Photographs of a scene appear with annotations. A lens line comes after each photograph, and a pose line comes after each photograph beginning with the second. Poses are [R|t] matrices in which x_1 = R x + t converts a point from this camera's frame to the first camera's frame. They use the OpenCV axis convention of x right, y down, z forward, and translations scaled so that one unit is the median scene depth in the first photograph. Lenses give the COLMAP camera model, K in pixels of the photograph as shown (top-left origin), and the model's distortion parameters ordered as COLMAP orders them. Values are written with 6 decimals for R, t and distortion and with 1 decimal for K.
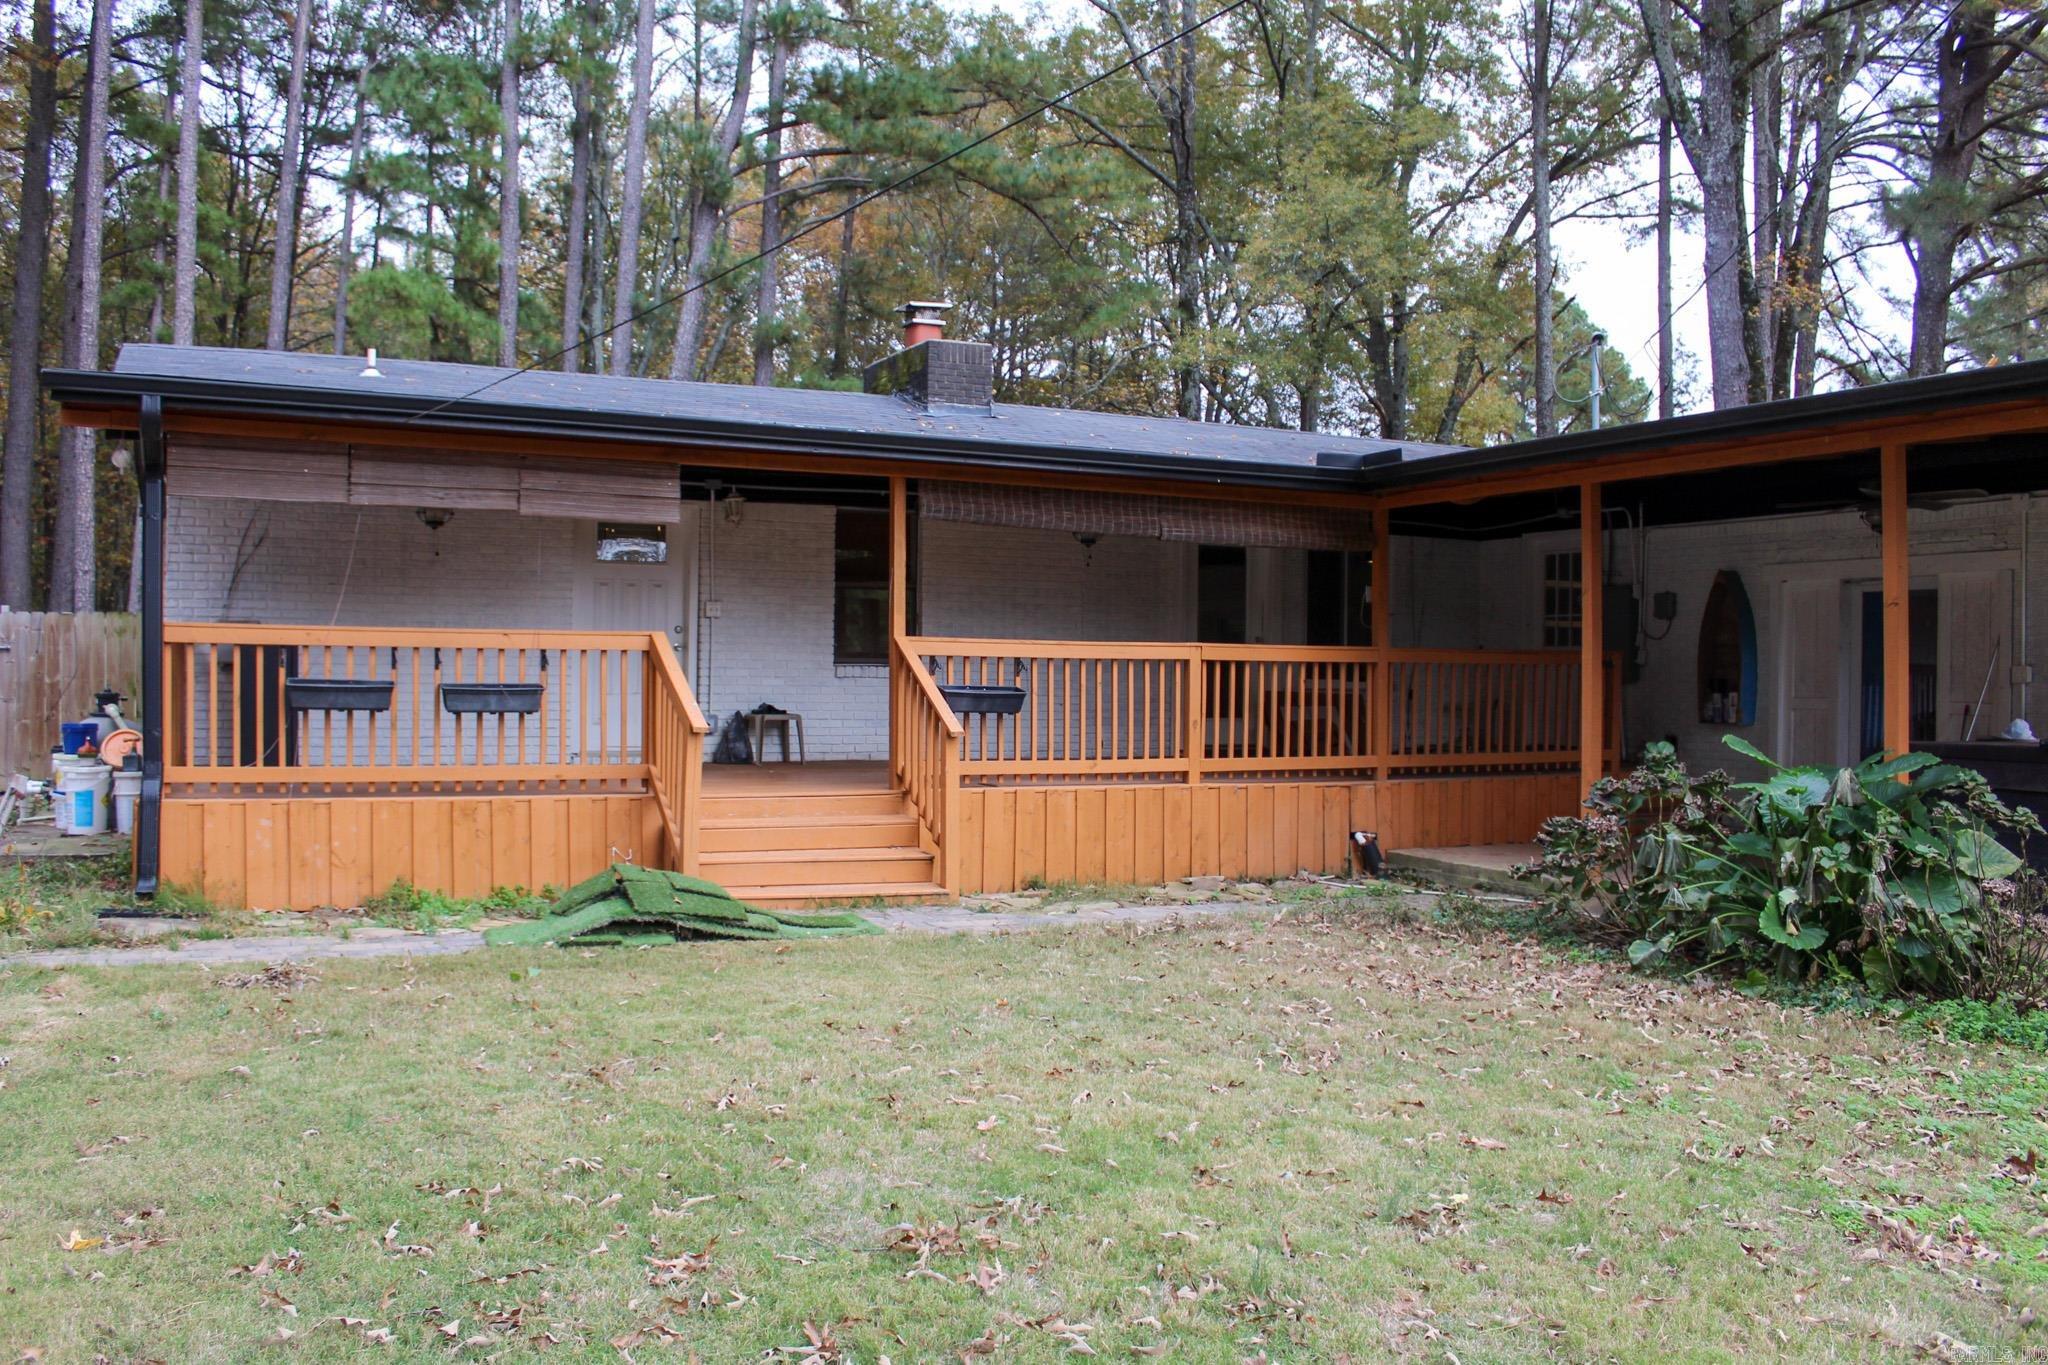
lens RADIAL K [[1710.6, 0, 1013.7], [0, 1710.6, 689.2], [0, 0, 1]] dist [-0.154248, 0.124602]
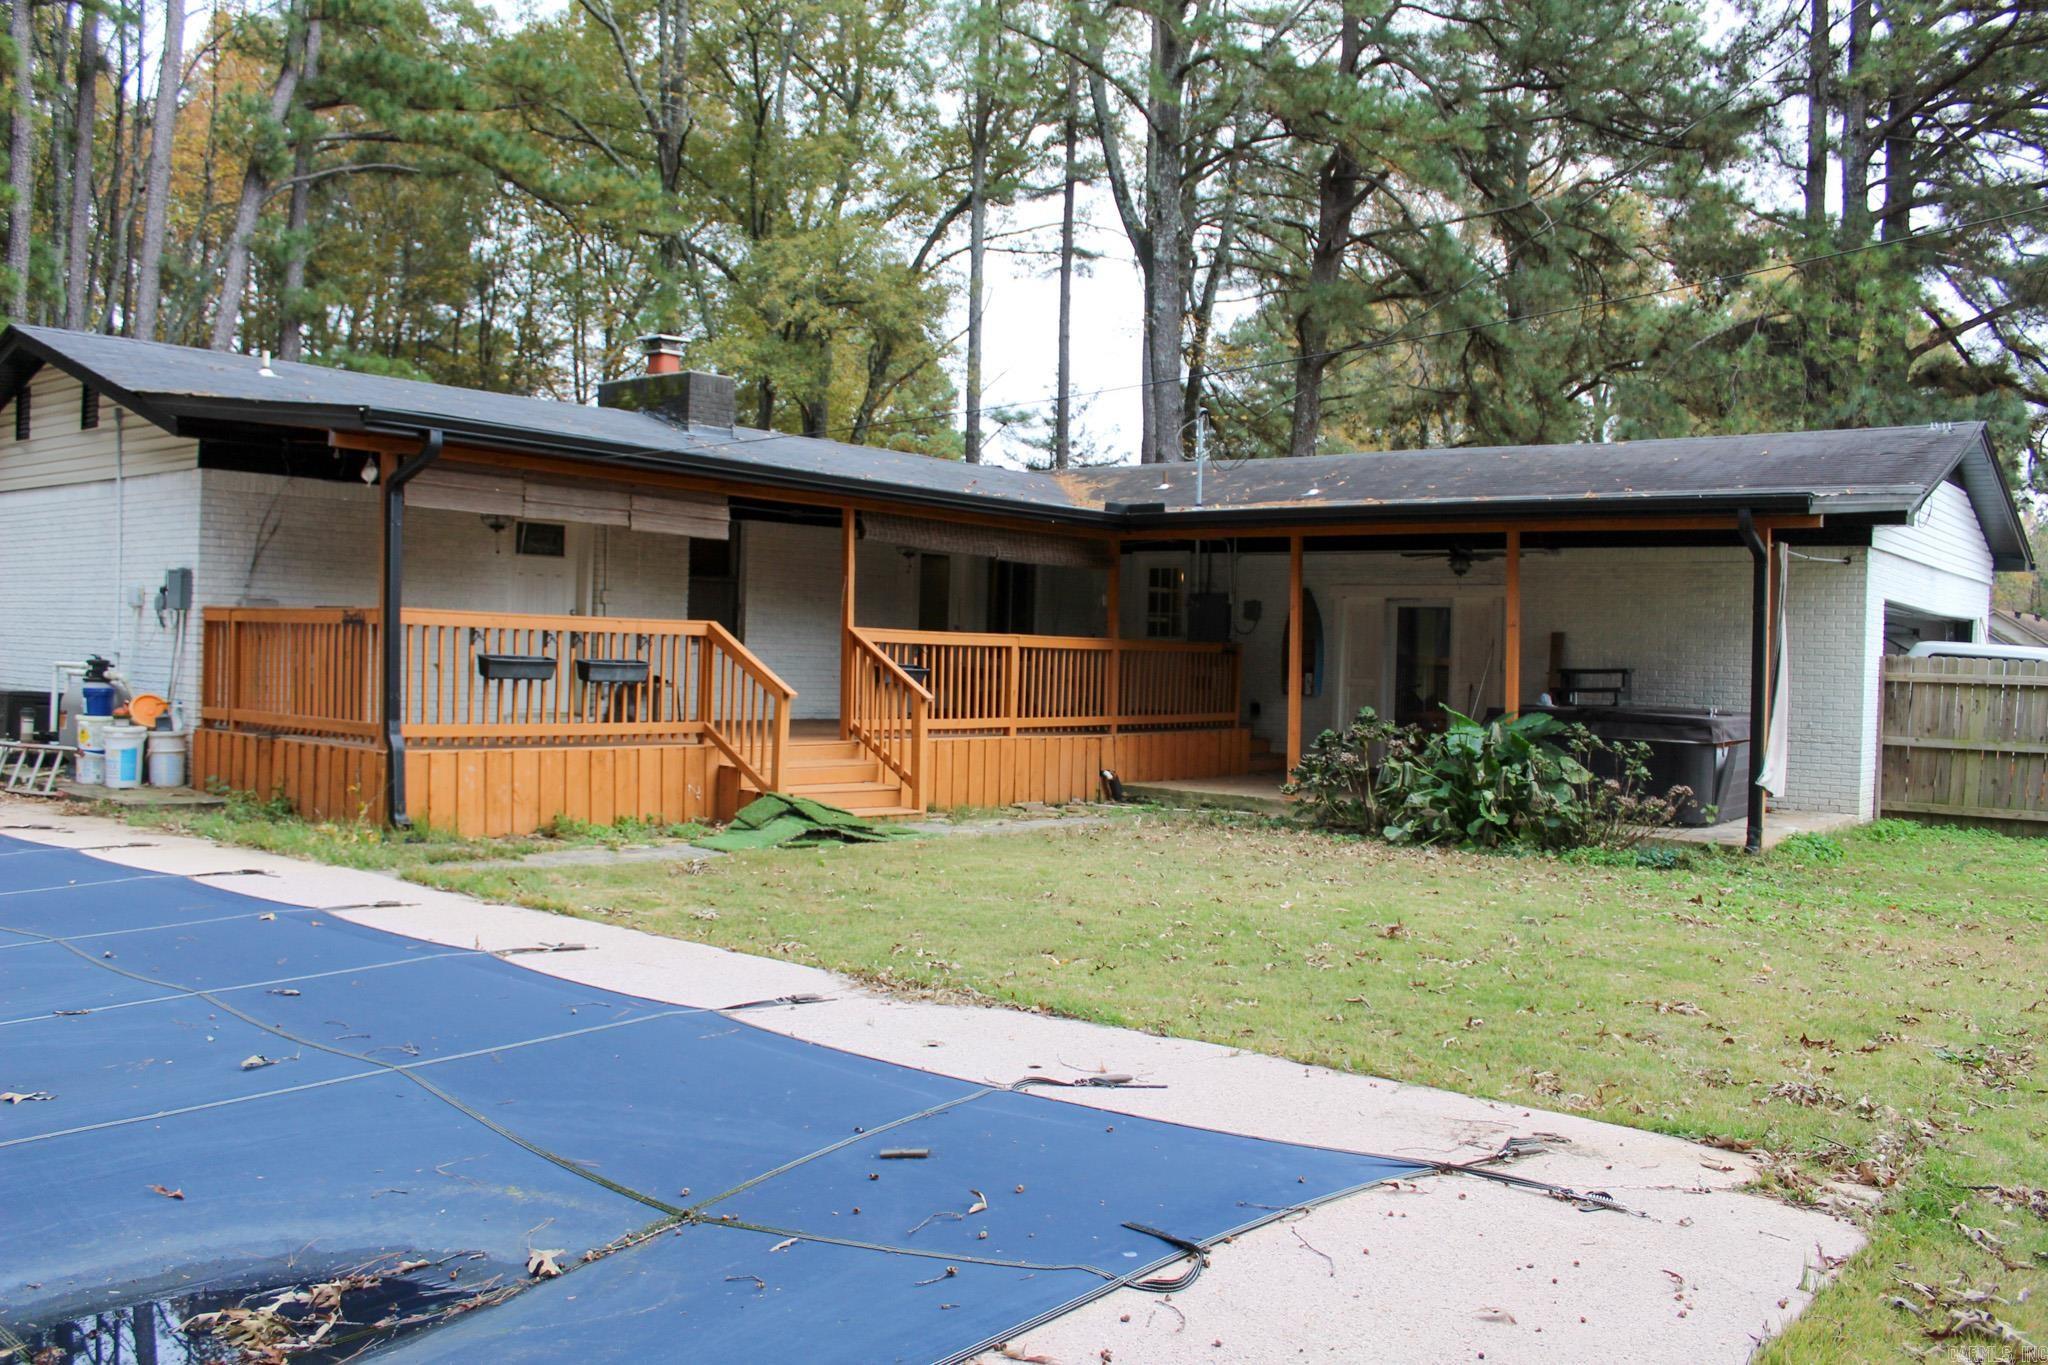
lens RADIAL K [[1710.6, 0, 1023.9], [0, 1710.6, 684.8], [0, 0, 1]] dist [-0.154248, 0.124602]
pose [[0.905570, 0.007088, 0.424137, -0.475203], [-0.014077, 0.999812, 0.013349, -0.004801], [-0.423962, -0.018059, 0.905500, -0.257701]]
